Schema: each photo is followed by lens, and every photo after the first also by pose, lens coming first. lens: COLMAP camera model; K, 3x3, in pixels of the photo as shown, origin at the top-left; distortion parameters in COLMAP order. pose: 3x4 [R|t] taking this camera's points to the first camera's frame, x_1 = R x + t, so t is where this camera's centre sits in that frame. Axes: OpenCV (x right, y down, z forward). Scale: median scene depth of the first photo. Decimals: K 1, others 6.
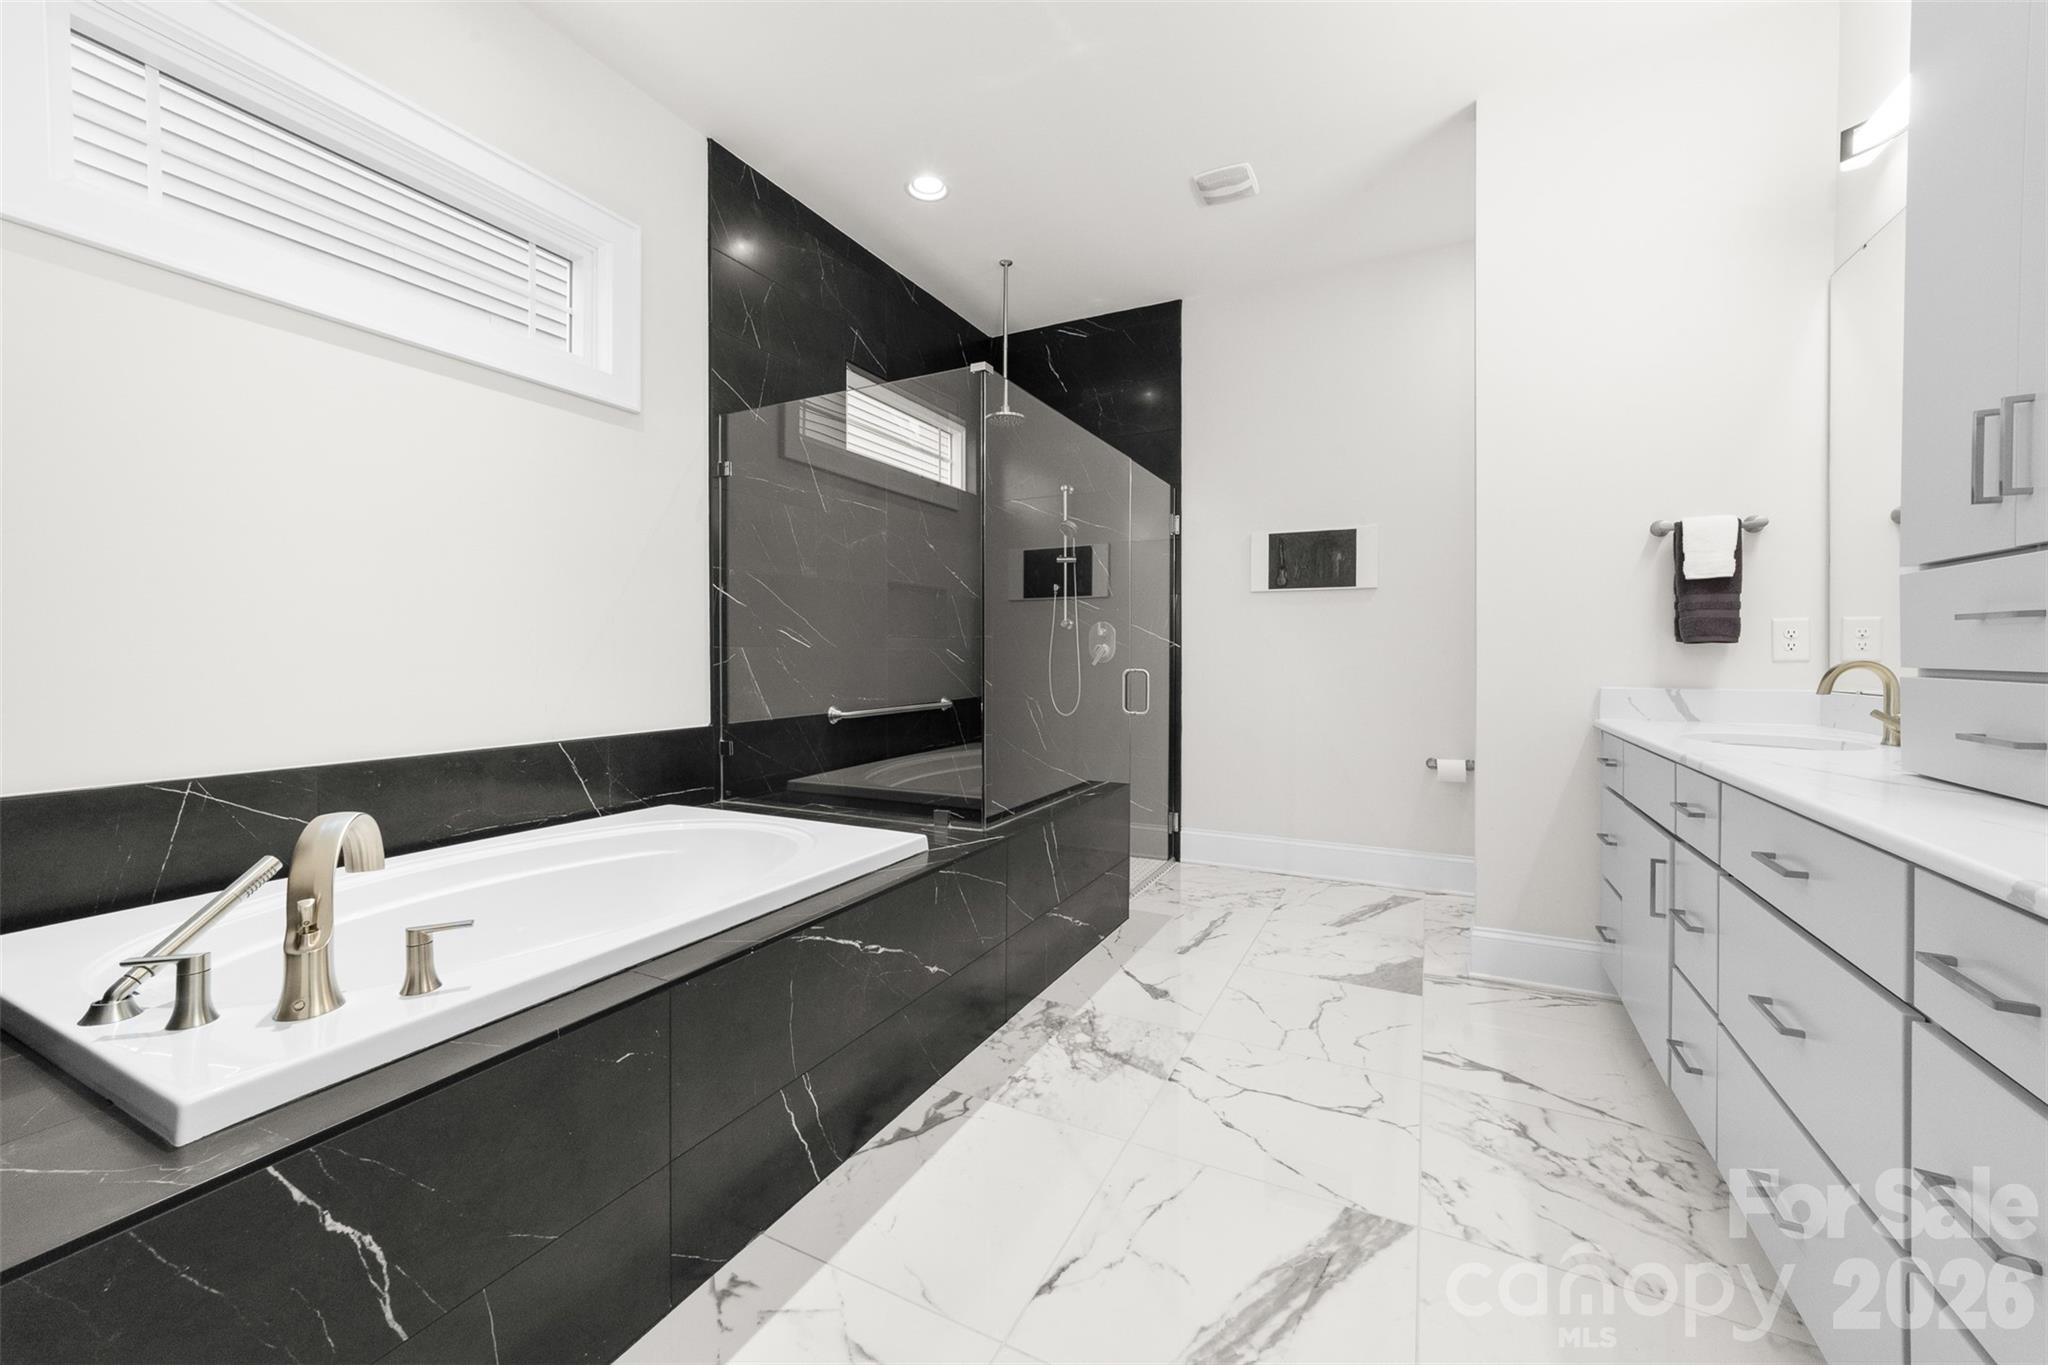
lens RADIAL K [[794.3, 0, 1023.1], [0, 794.3, 663.2], [0, 0, 1]] dist [-0.002526, 0.004069]
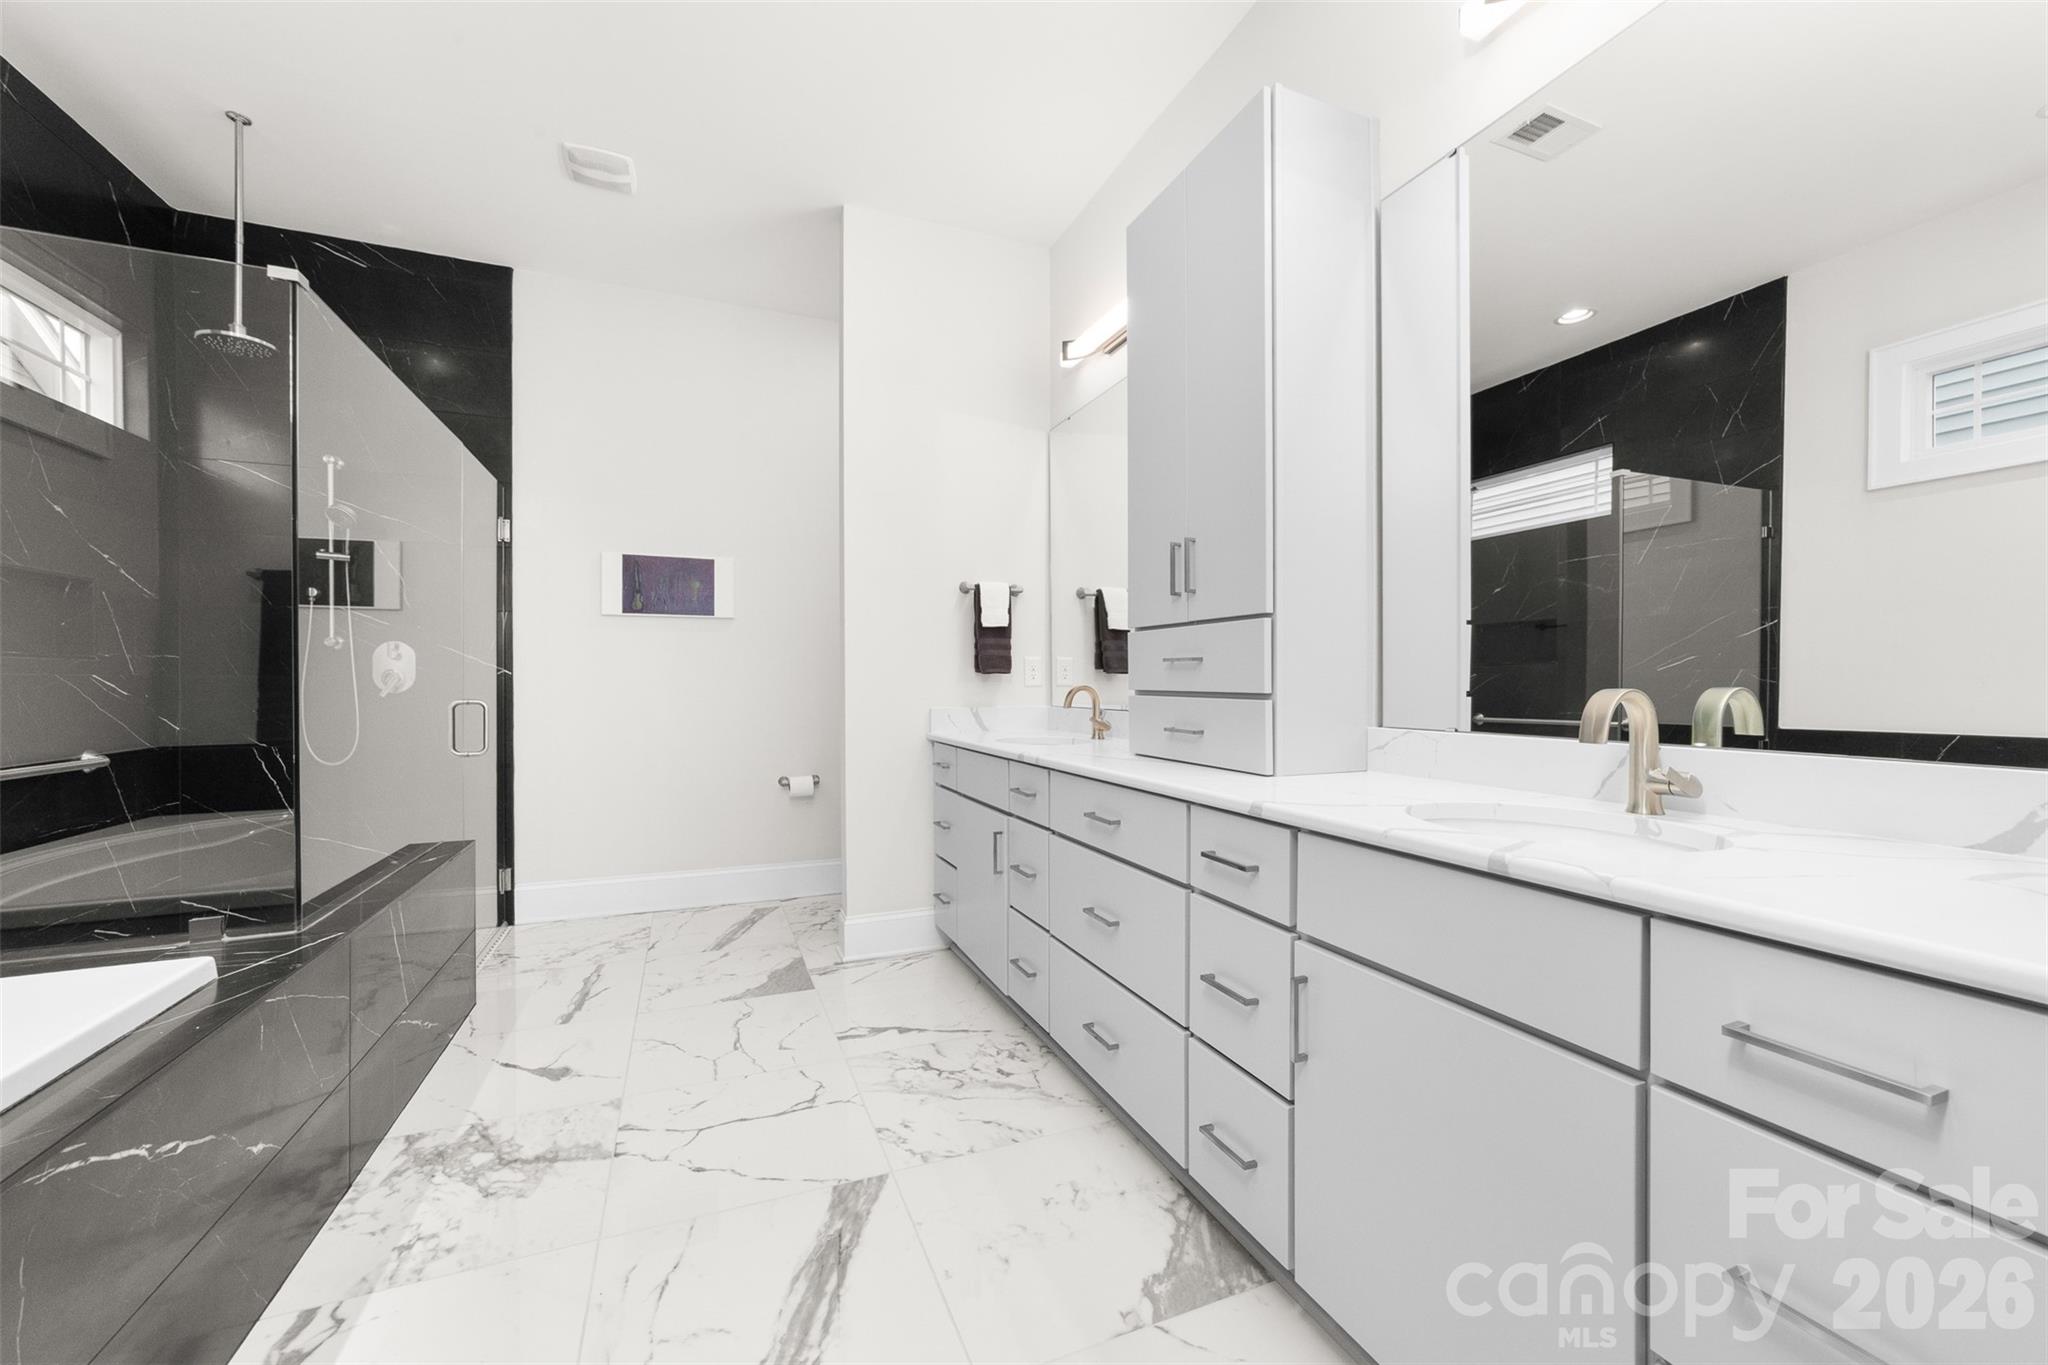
lens RADIAL K [[794.3, 0, 1017.3], [0, 794.3, 688.6], [0, 0, 1]] dist [-0.002526, 0.004069]
pose [[0.662768, -0.007790, 0.748784, -0.149859], [0.009715, 0.999951, 0.001805, -0.001434], [-0.748762, 0.006078, 0.662811, 0.049042]]
